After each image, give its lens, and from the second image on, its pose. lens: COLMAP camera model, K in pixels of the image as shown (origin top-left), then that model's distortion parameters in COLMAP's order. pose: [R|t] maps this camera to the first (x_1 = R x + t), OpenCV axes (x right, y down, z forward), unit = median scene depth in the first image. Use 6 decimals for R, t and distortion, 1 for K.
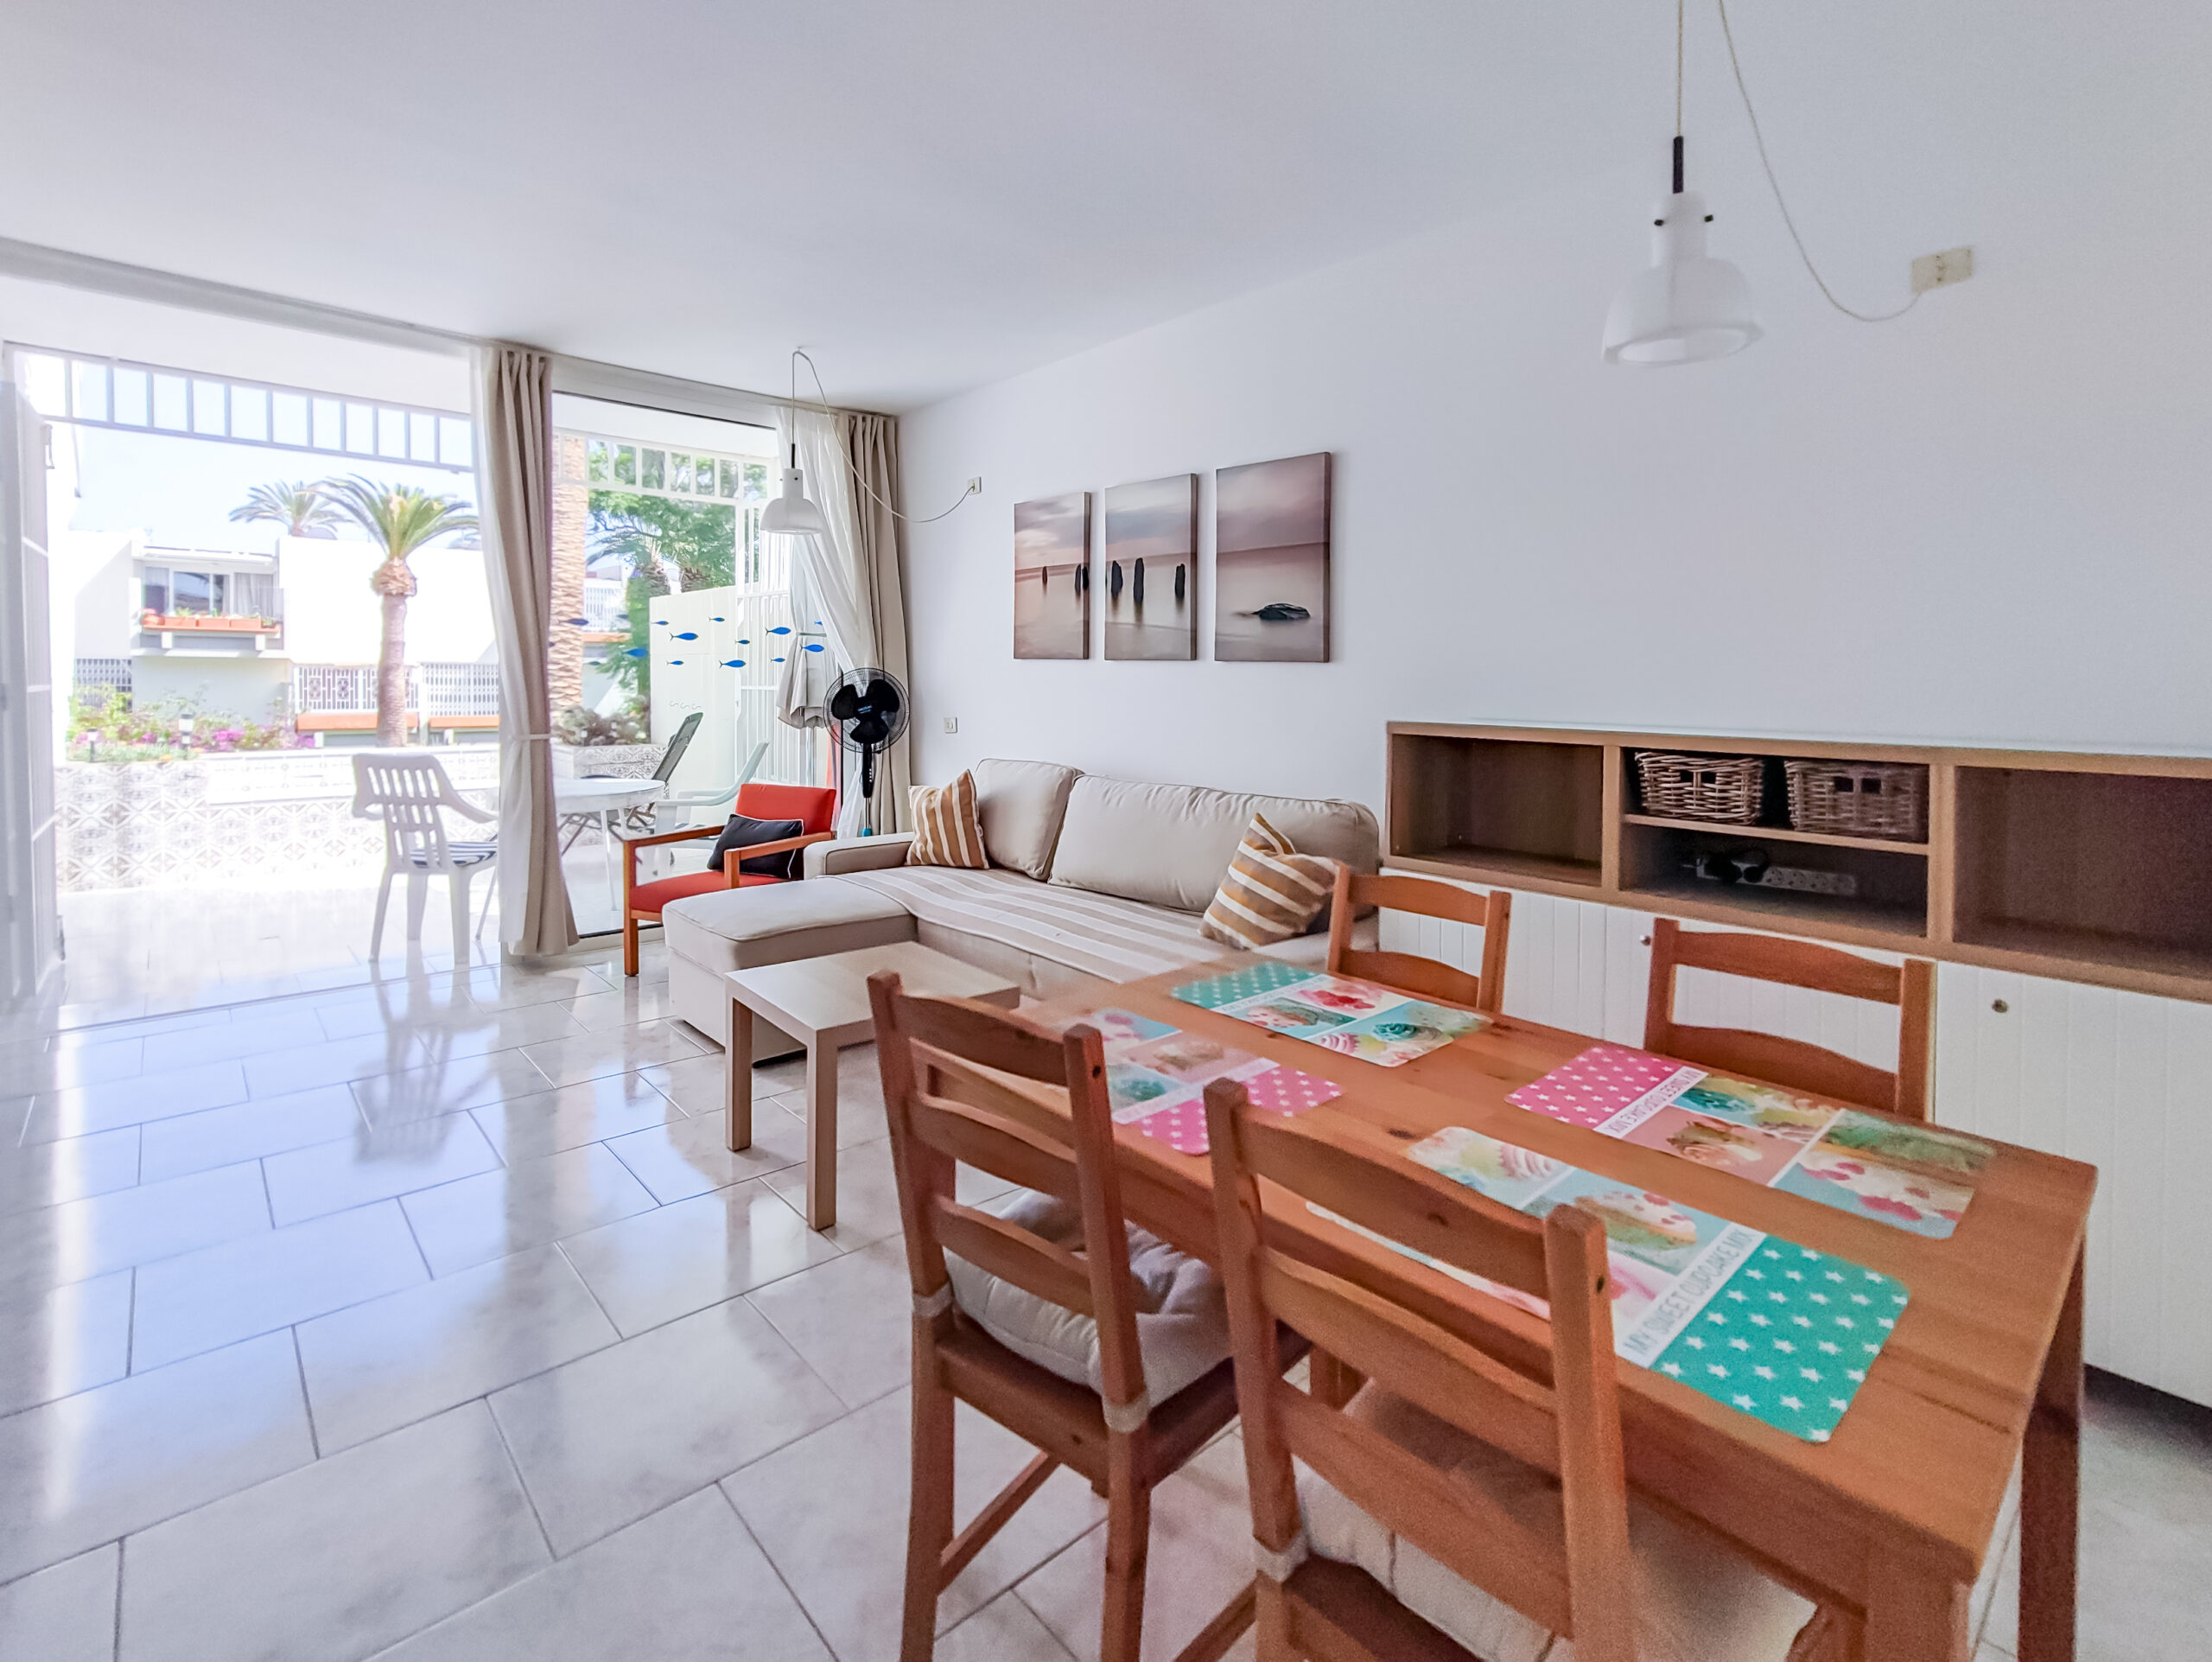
lens RADIAL K [[1028.9, 0, 1116.5], [0, 1028.9, 681.7], [0, 0, 1]] dist [0.001659, 0.000000]
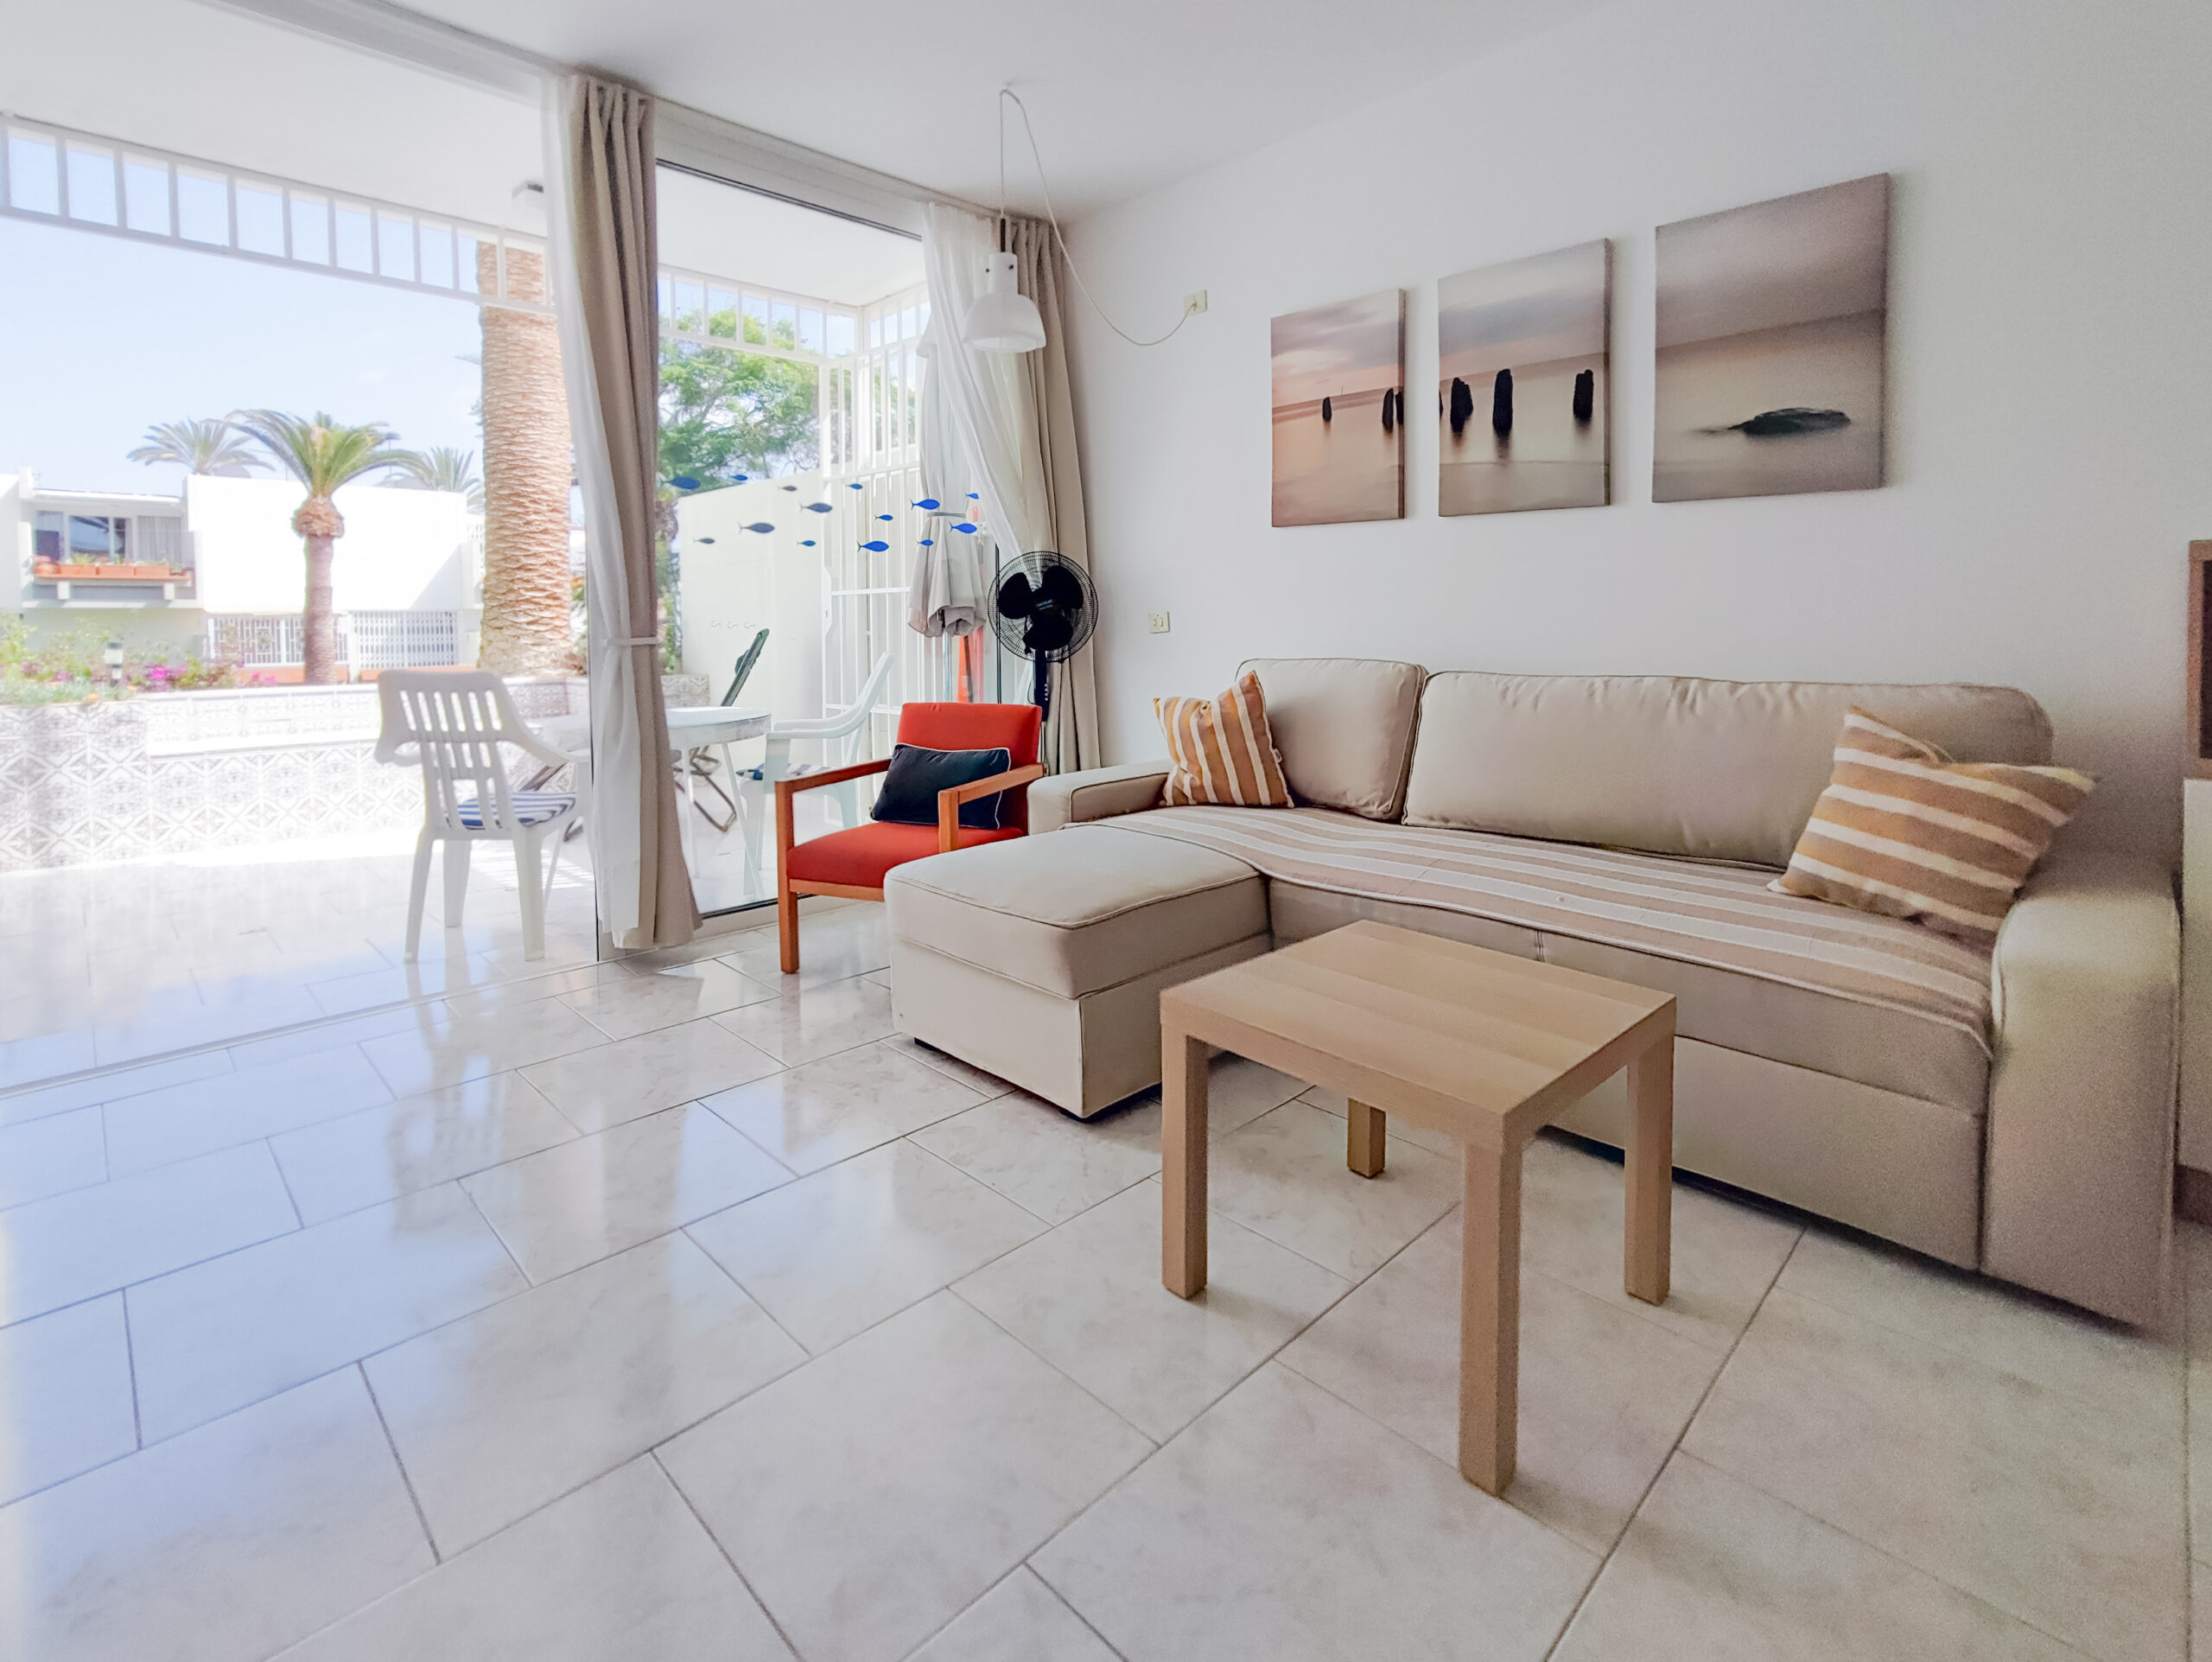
lens RADIAL K [[1063.2, 0, 1129.5], [0, 1063.2, 634.6], [0, 0, 1]] dist [-0.001808, 0.000031]
pose [[0.998791, -0.023115, 0.043387, -0.242231], [0.022422, 0.999614, 0.016393, 0.041424], [-0.043749, -0.015400, 0.998924, 0.234143]]
